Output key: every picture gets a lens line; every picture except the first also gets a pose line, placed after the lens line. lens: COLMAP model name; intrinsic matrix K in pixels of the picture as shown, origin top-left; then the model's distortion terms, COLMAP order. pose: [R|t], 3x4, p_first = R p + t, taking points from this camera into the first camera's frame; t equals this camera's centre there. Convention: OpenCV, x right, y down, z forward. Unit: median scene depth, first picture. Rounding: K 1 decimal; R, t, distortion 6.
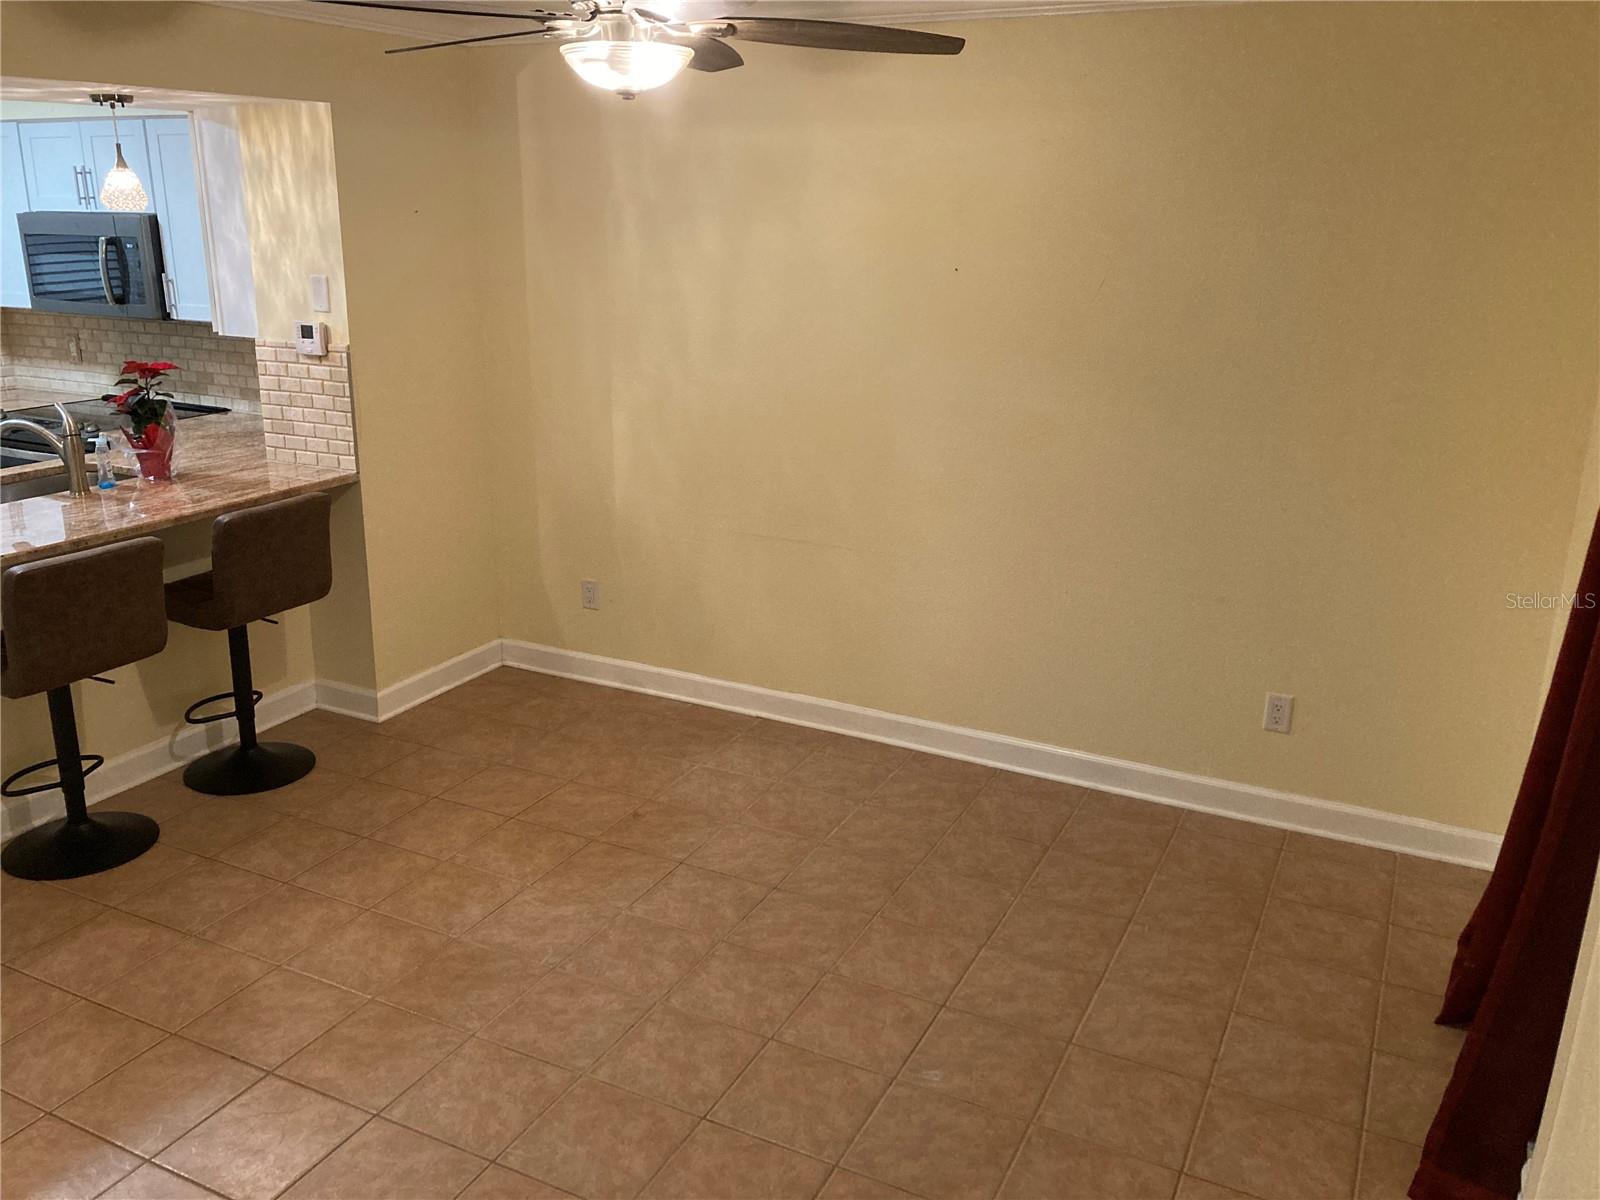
lens RADIAL K [[1314.6, 0, 779.0], [0, 1314.6, 591.8], [0, 0, 1]] dist [0.045202, -0.042745]
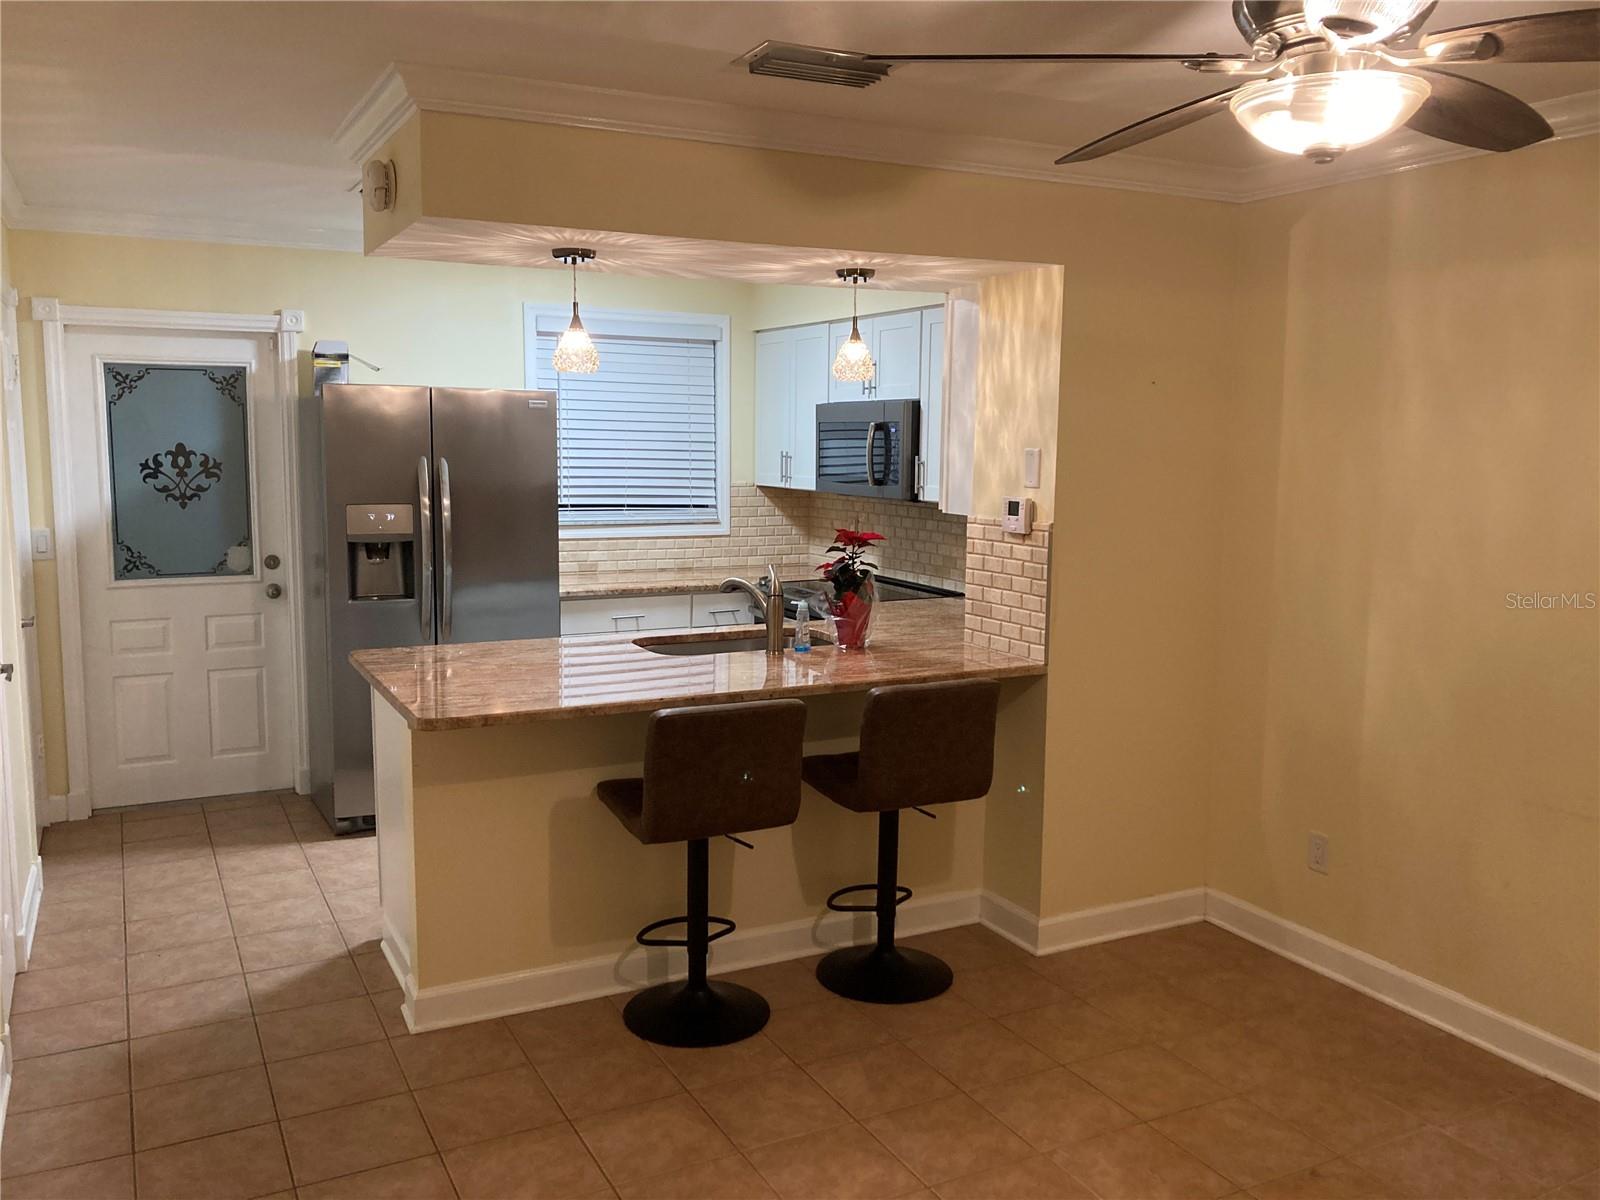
lens RADIAL K [[1314.6, 0, 788.1], [0, 1314.6, 581.8], [0, 0, 1]] dist [0.045202, -0.042745]
pose [[0.813166, 0.067910, -0.578057, 0.050845], [-0.170167, 0.977514, -0.124539, -0.004835], [0.556601, 0.199637, 0.806437, 0.184369]]
